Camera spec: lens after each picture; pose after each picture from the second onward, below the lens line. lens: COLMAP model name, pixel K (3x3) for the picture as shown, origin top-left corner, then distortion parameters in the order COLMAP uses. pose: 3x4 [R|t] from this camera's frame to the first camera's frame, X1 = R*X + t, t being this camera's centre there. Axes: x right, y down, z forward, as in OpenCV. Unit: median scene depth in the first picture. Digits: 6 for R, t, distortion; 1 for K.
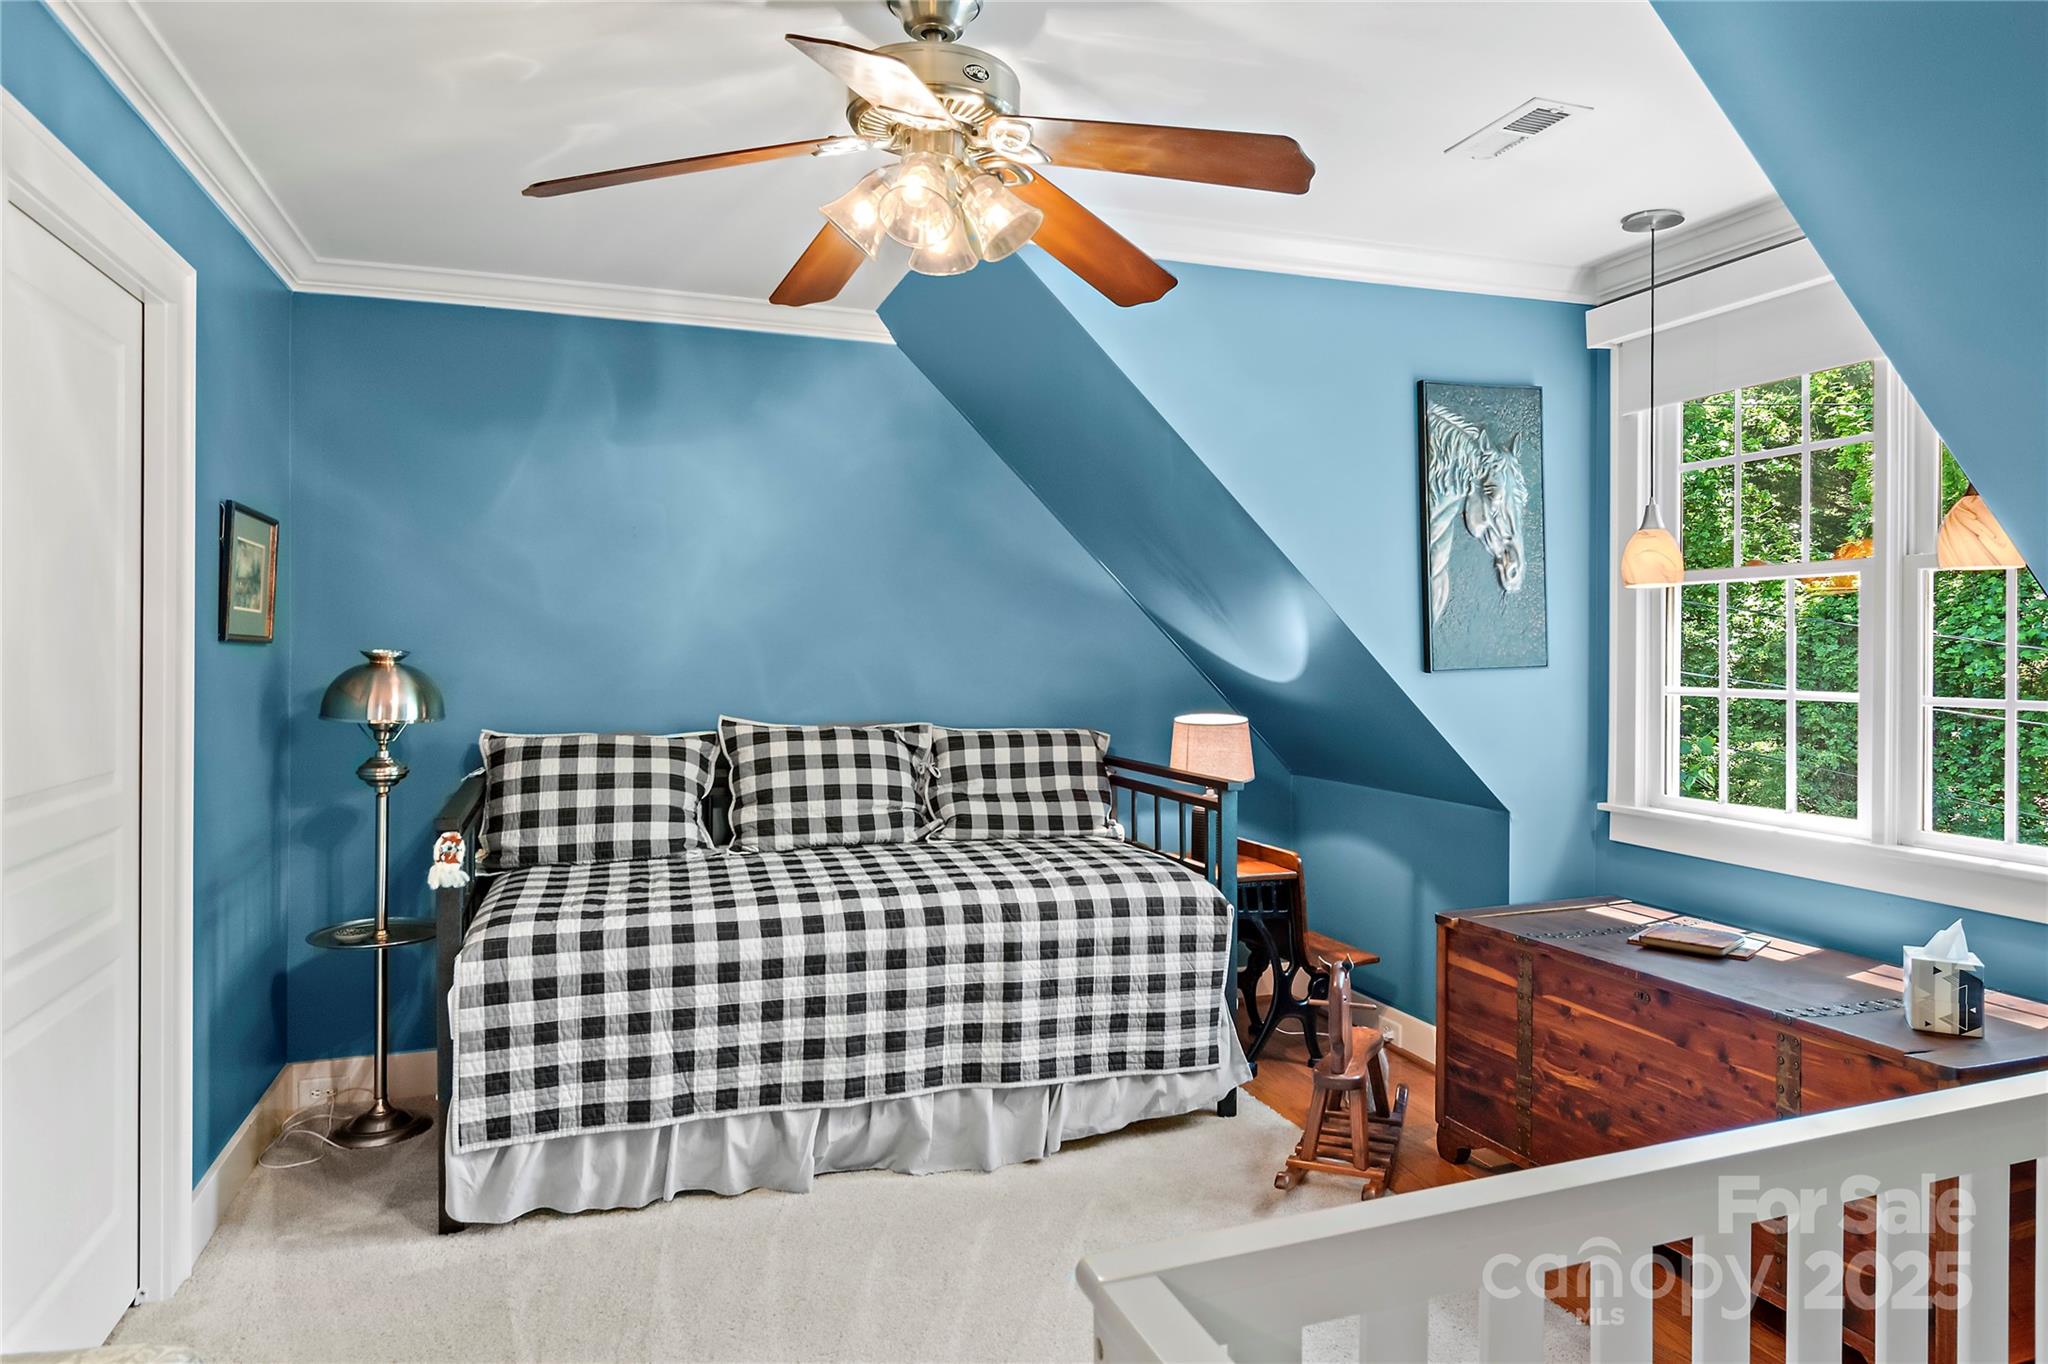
lens RADIAL K [[1197.3, 0, 1024.1], [0, 1197.3, 671.6], [0, 0, 1]] dist [-0.006398, -0.002240]
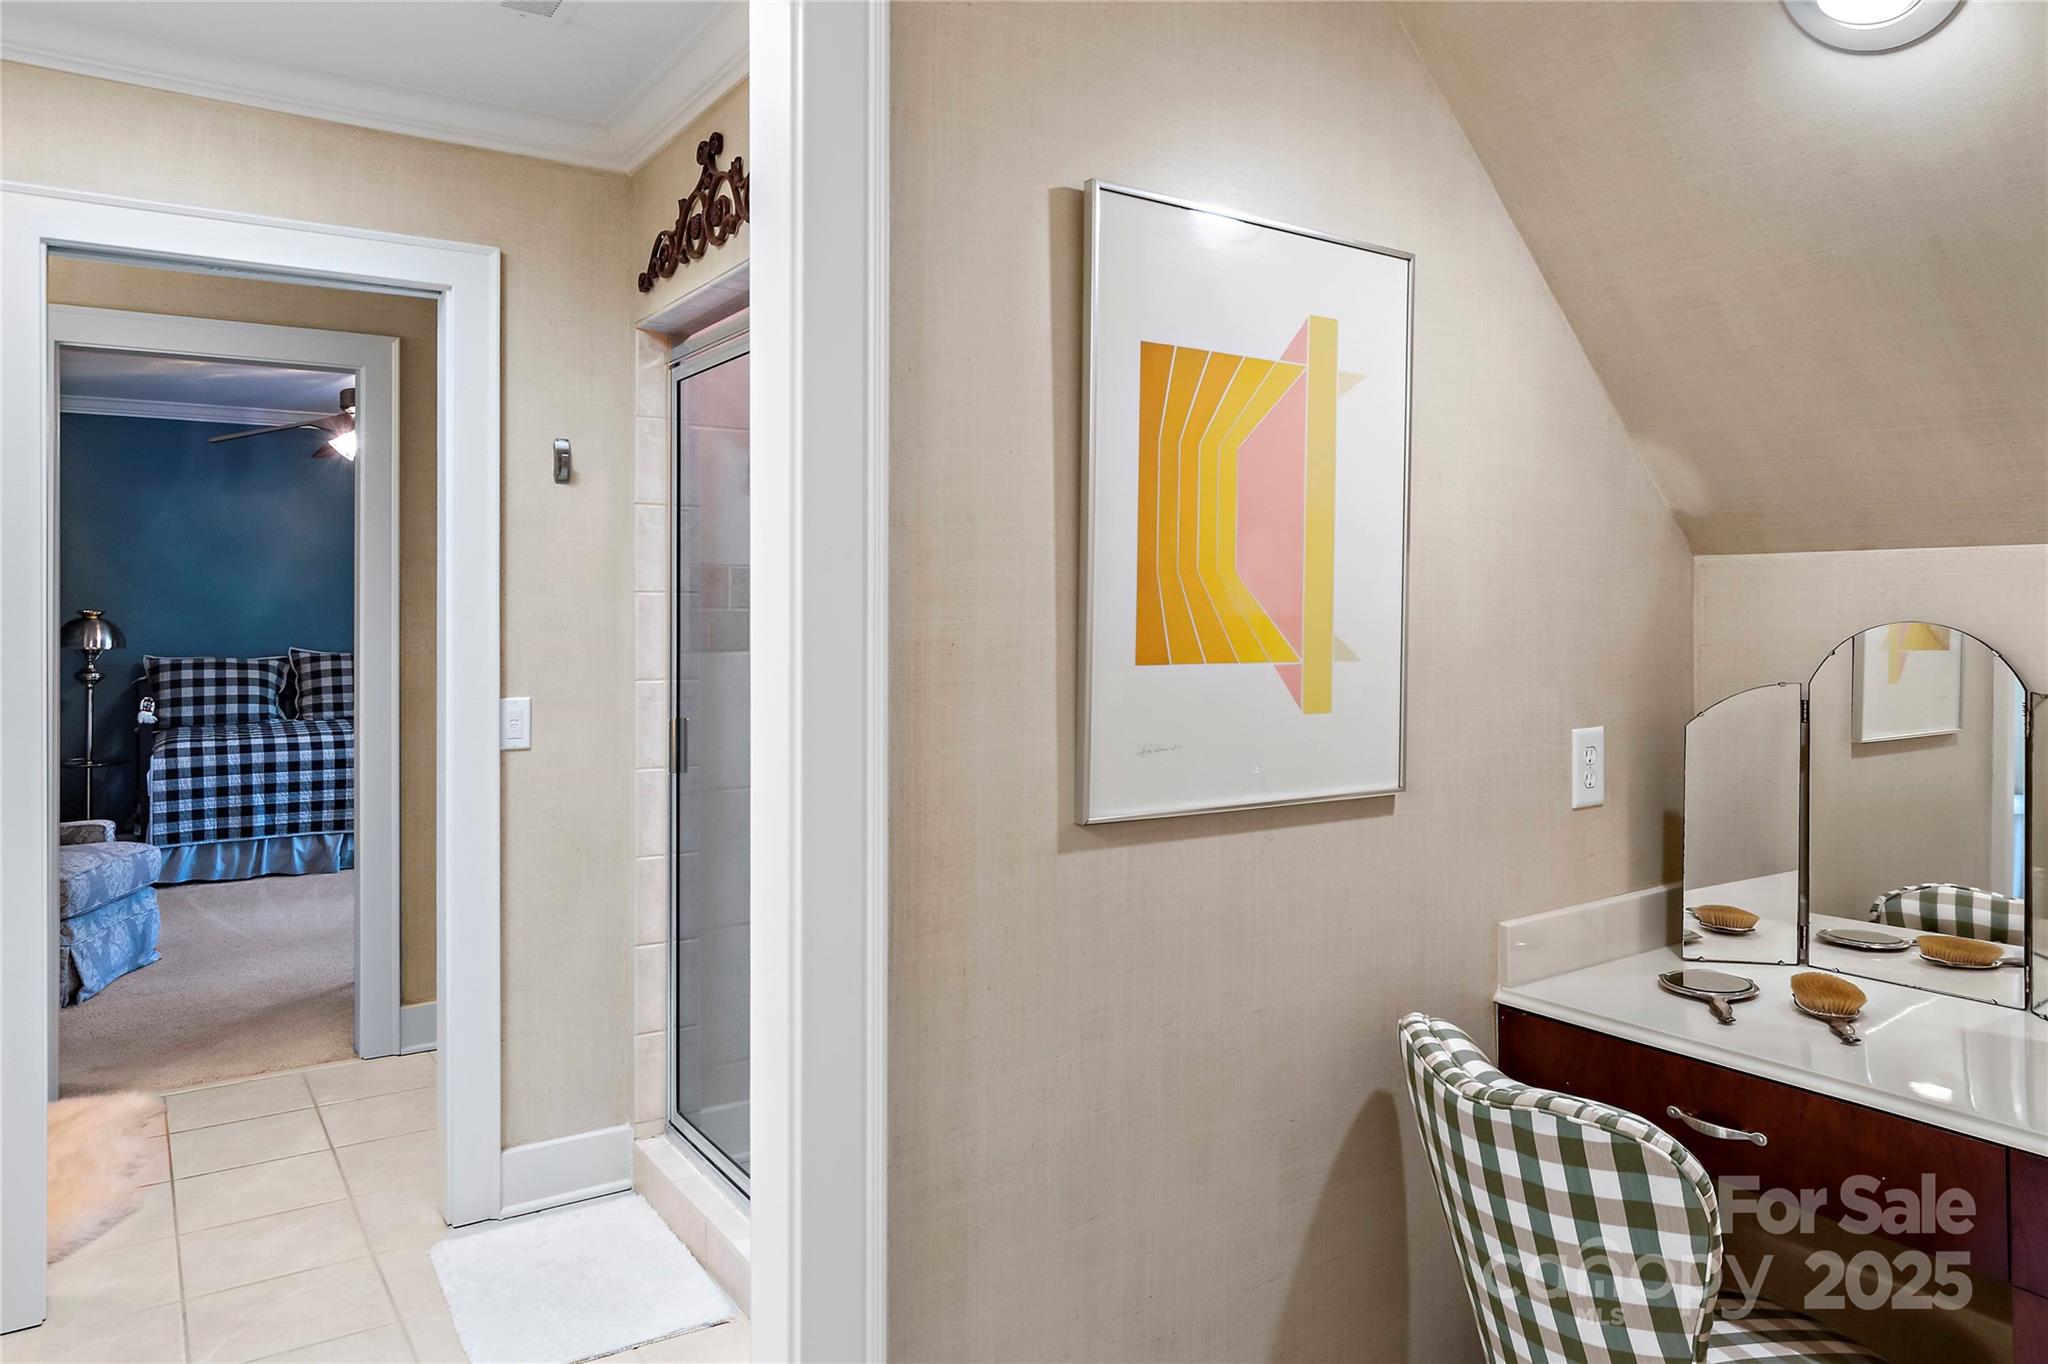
lens RADIAL K [[1331.3, 0, 1009.1], [0, 1331.3, 631.9], [0, 0, 1]] dist [-0.000824, -0.000084]
pose [[0.970896, -0.005188, 0.239445, 0.320942], [0.005446, 0.999985, -0.000419, 0.021201], [-0.239439, 0.001711, 0.970910, -1.216271]]
